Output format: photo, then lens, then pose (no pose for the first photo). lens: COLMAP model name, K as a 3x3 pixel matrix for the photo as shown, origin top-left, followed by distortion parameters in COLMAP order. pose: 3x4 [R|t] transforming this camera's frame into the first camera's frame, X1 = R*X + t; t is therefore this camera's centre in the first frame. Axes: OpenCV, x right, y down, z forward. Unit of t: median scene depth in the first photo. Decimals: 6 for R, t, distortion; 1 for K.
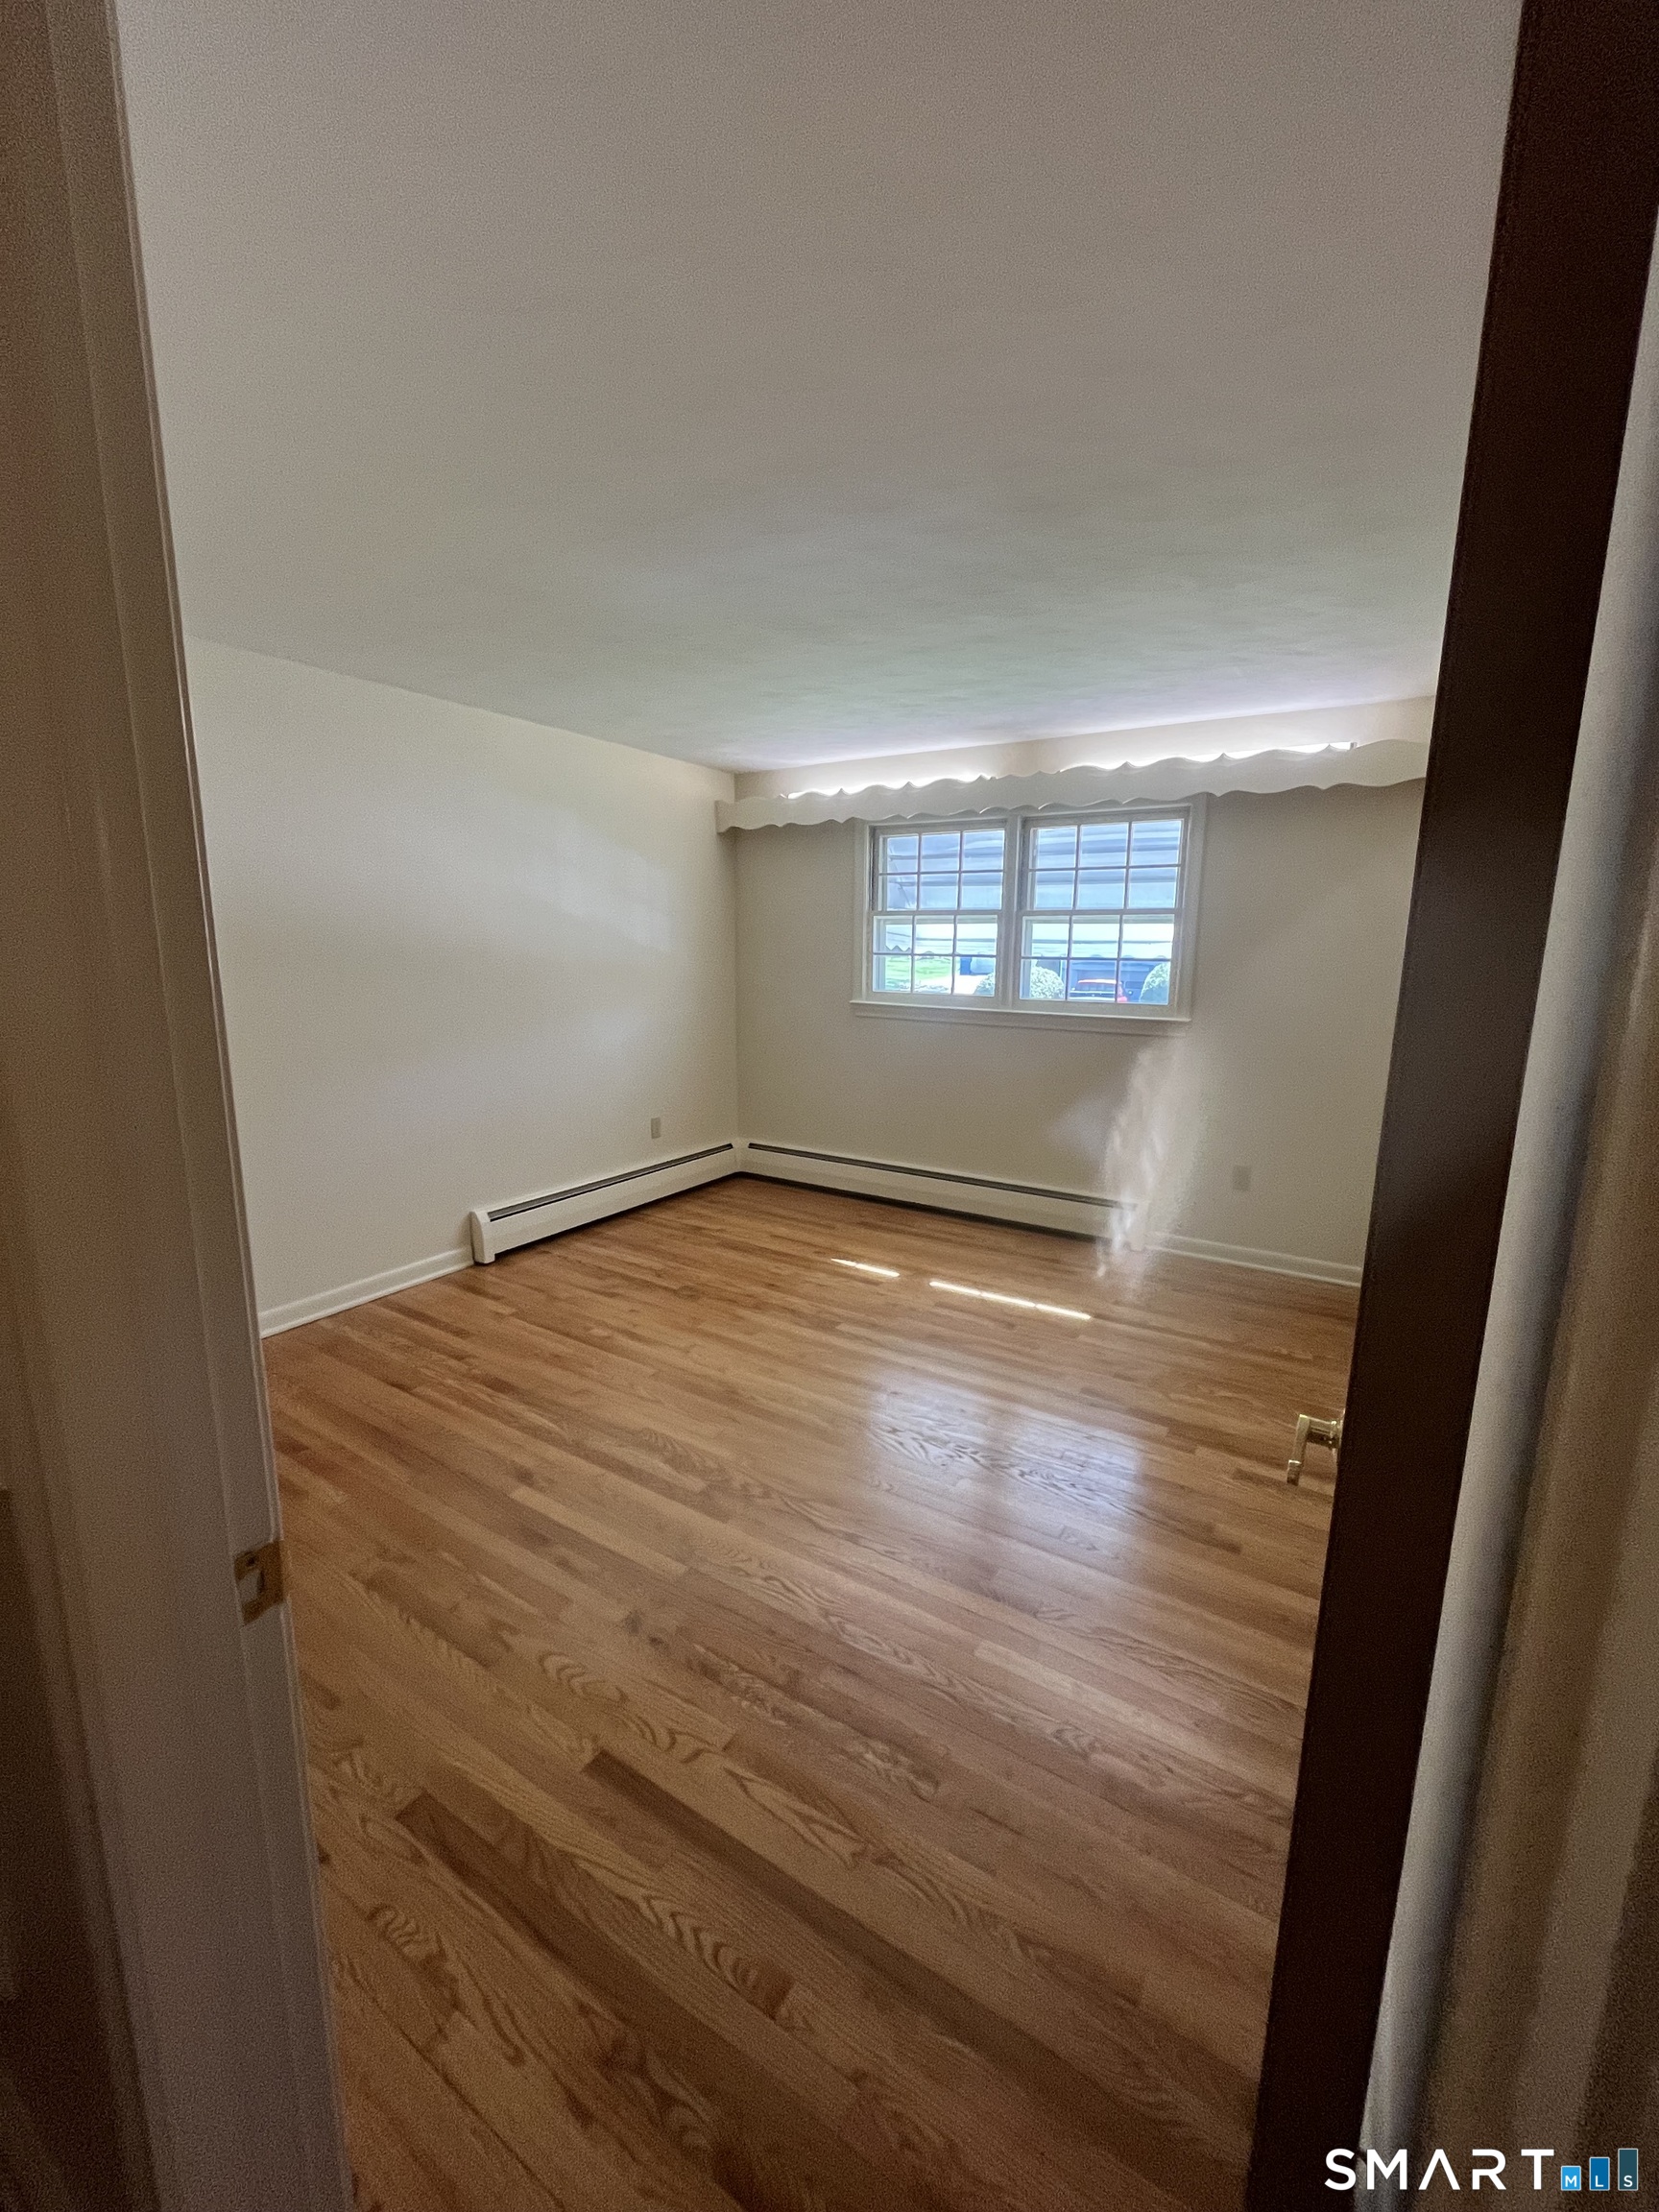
lens RADIAL K [[896.7, 0, 817.4], [0, 896.7, 1097.0], [0, 0, 1]] dist [0.000342, 0.000086]
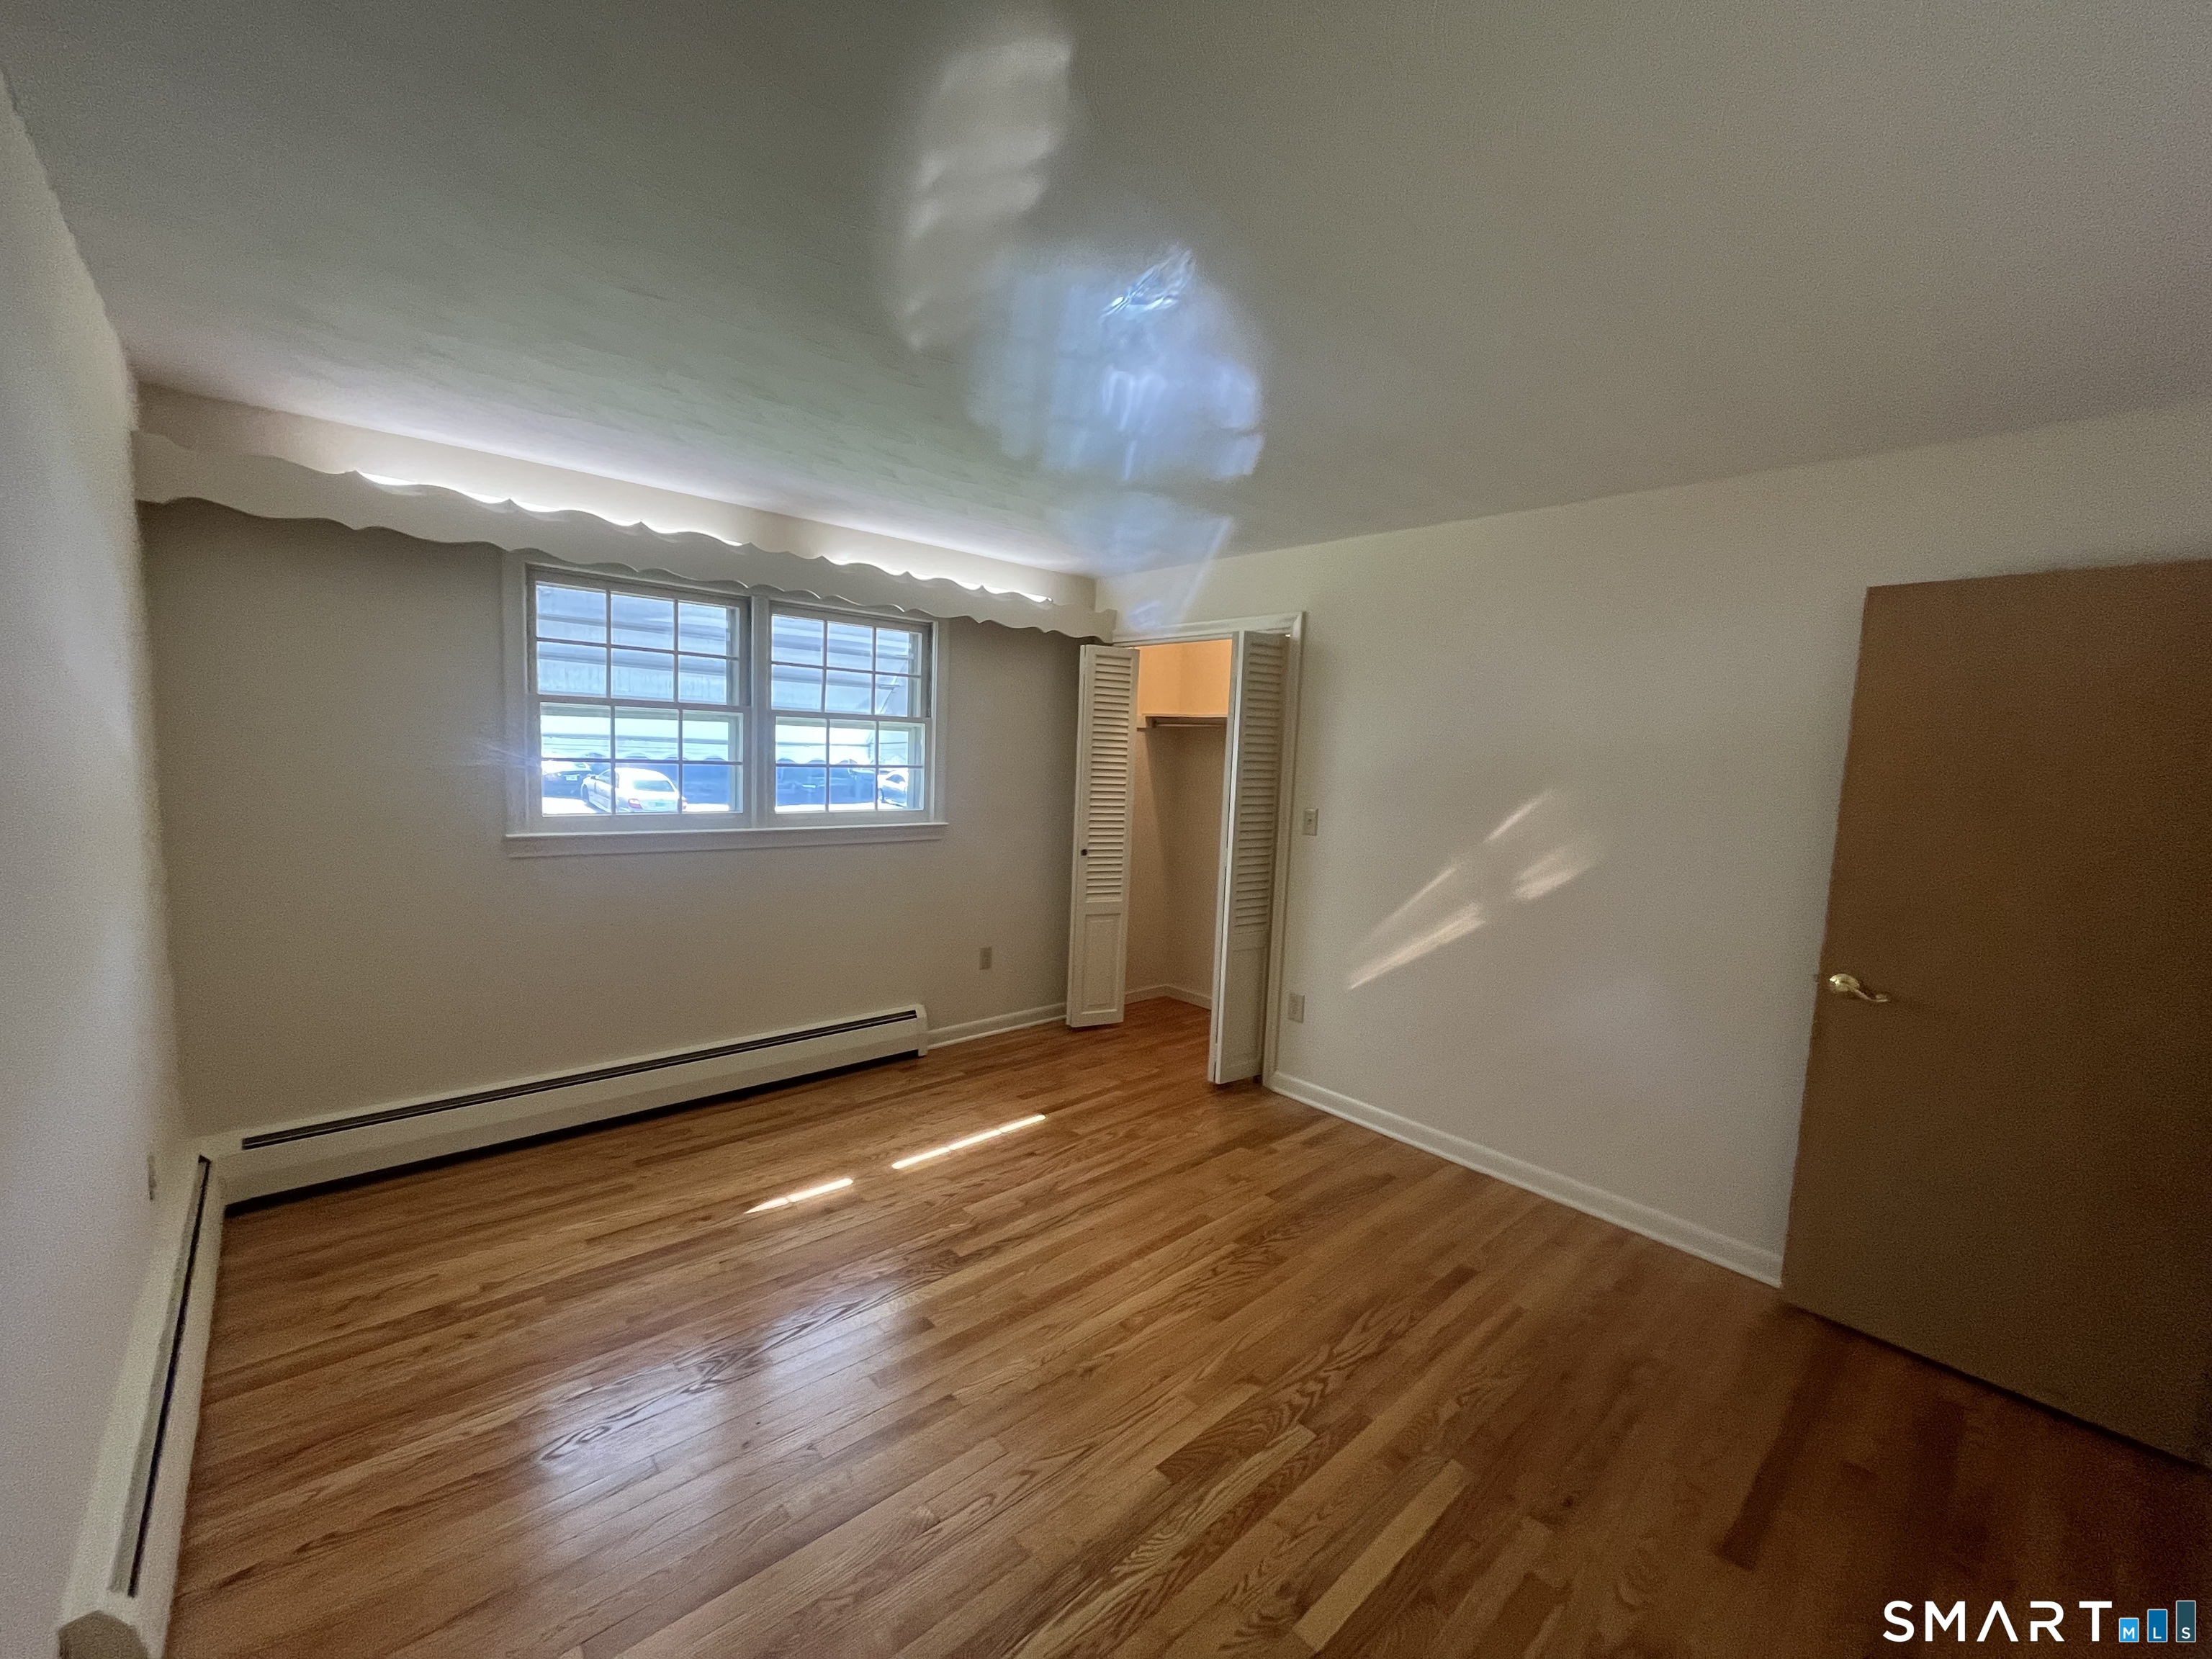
lens RADIAL K [[896.7, 0, 1101.6], [0, 896.7, 837.1], [0, 0, 1]] dist [0.000342, 0.000086]
pose [[0.259681, -0.096600, 0.960851, -0.505423], [0.128753, 0.989564, 0.064690, -0.104221], [-0.957073, 0.106914, 0.269409, 0.488112]]
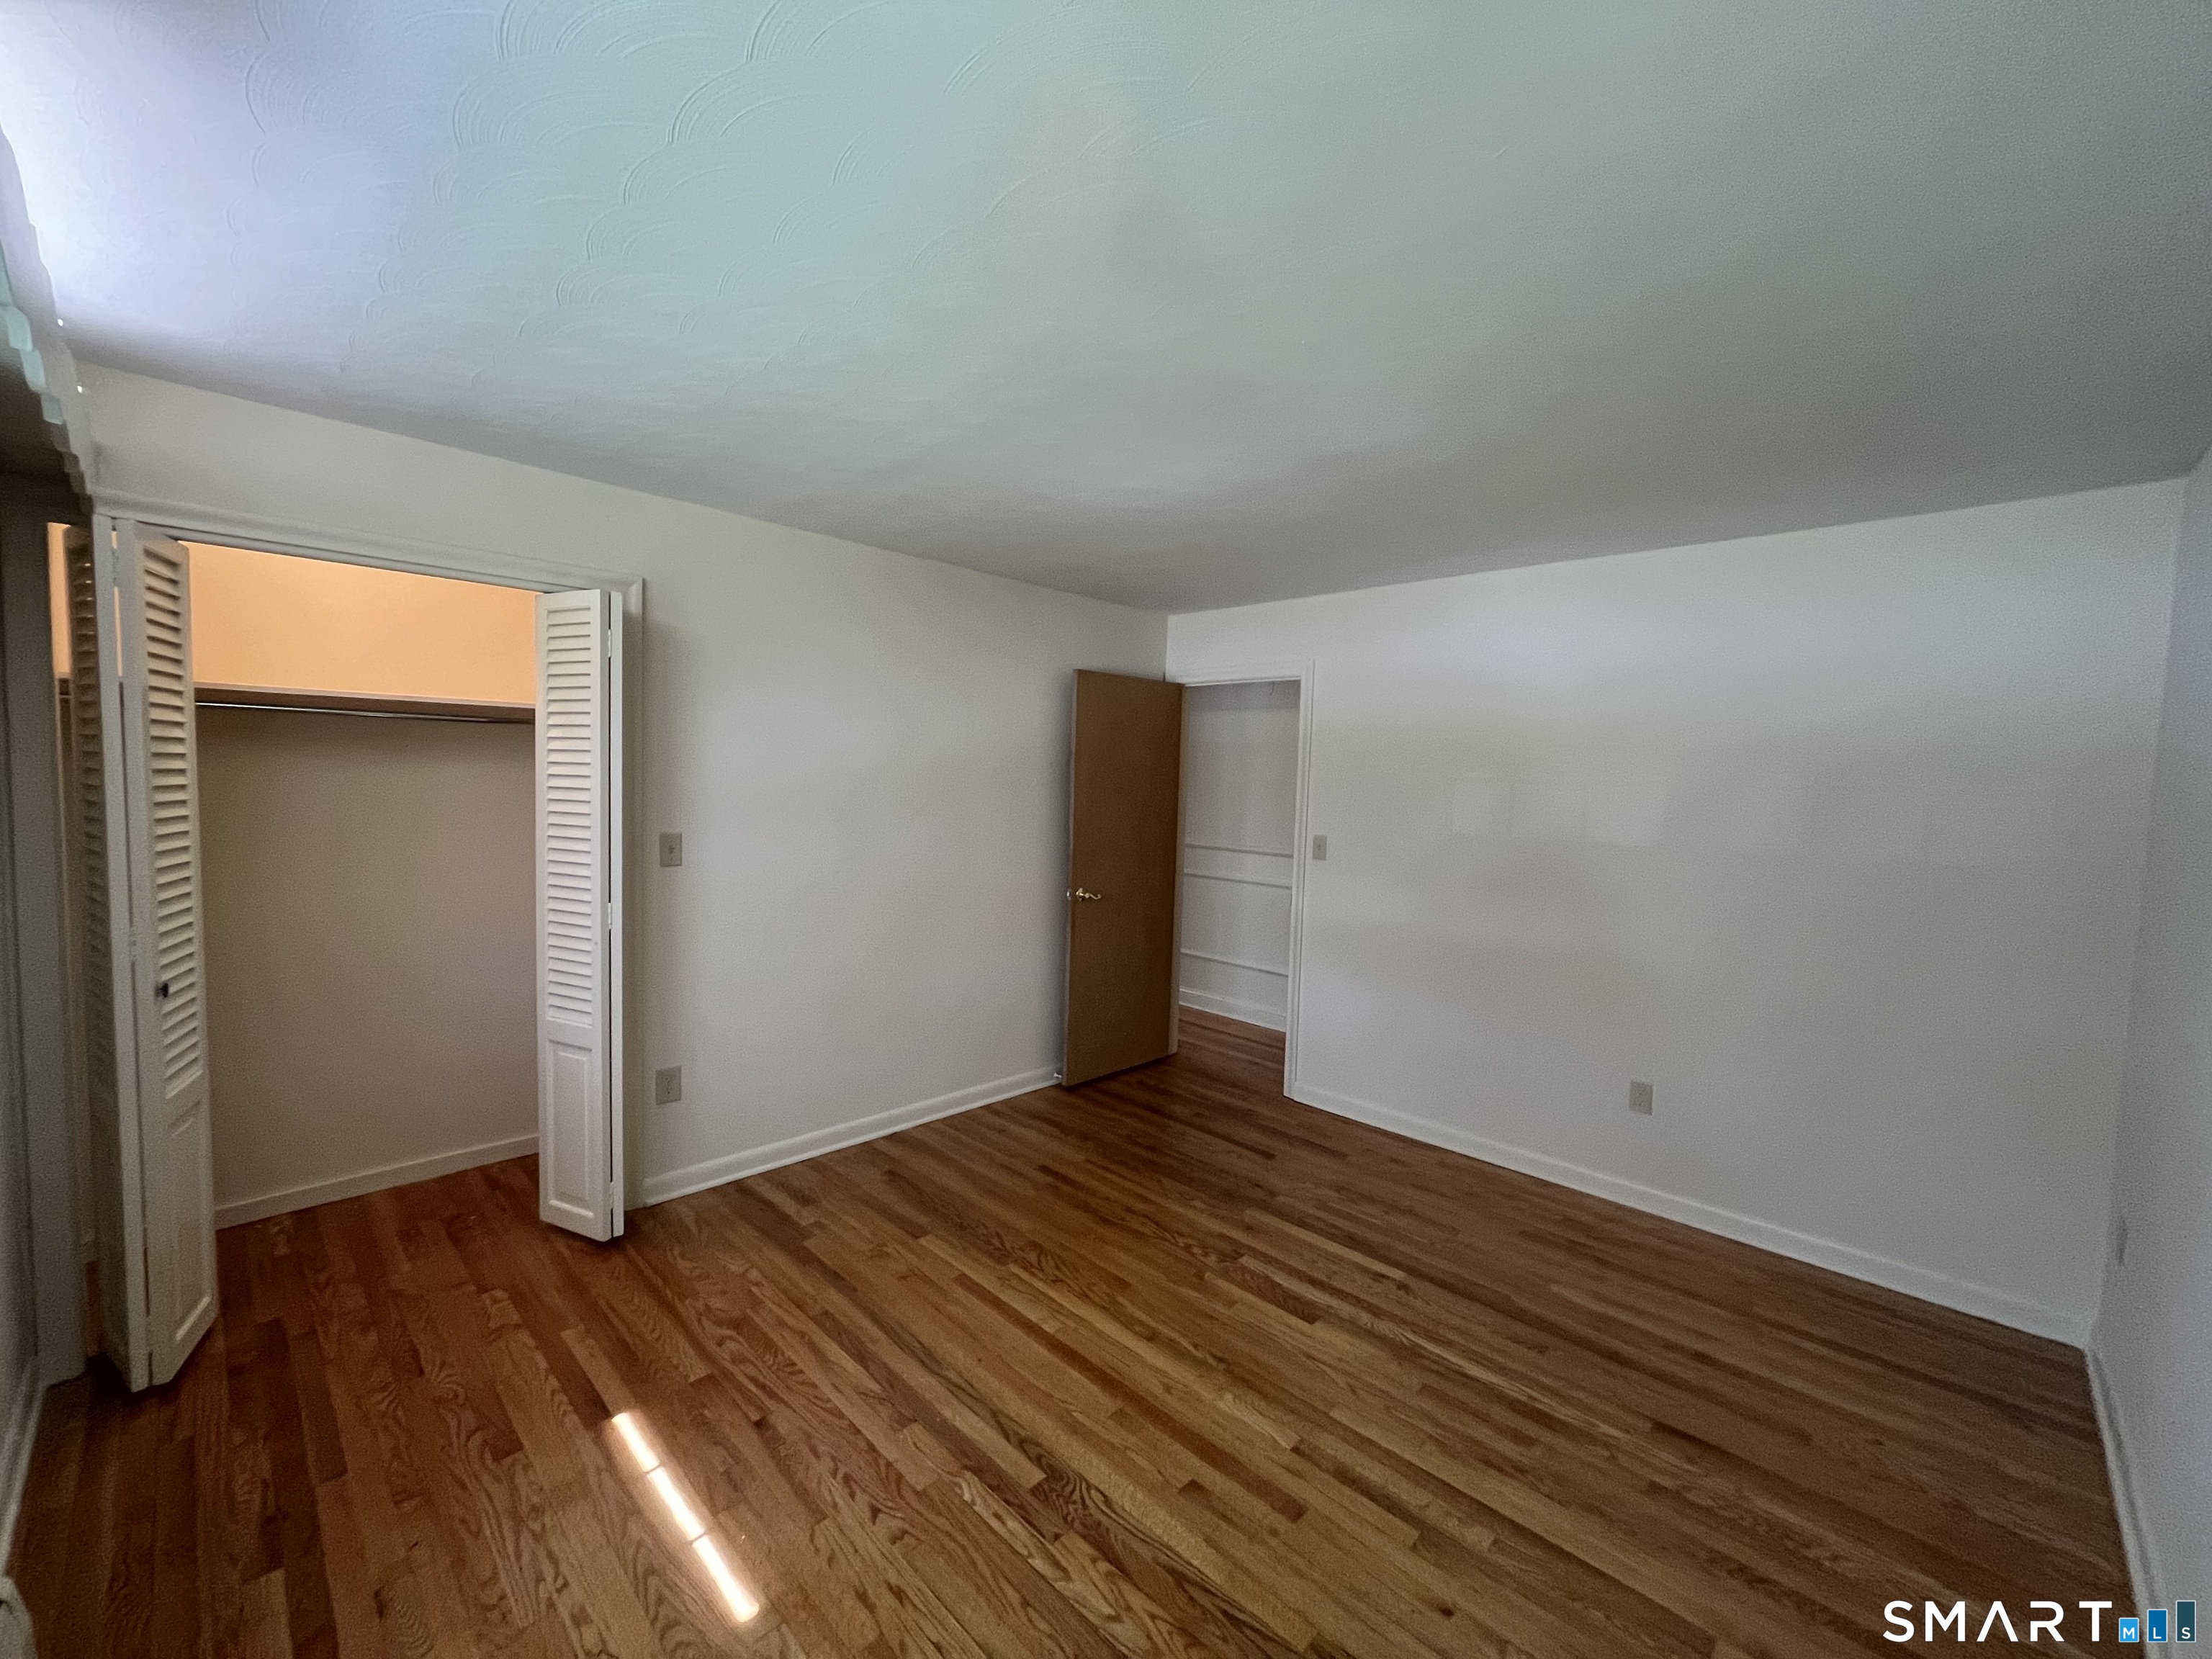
lens RADIAL K [[896.7, 0, 1101.6], [0, 896.7, 837.1], [0, 0, 1]] dist [0.000342, 0.000086]
pose [[-0.979225, -0.052395, 0.195891, -0.081485], [-0.004091, 0.970949, 0.239253, -0.210244], [-0.202735, 0.233481, -0.950992, 1.105050]]
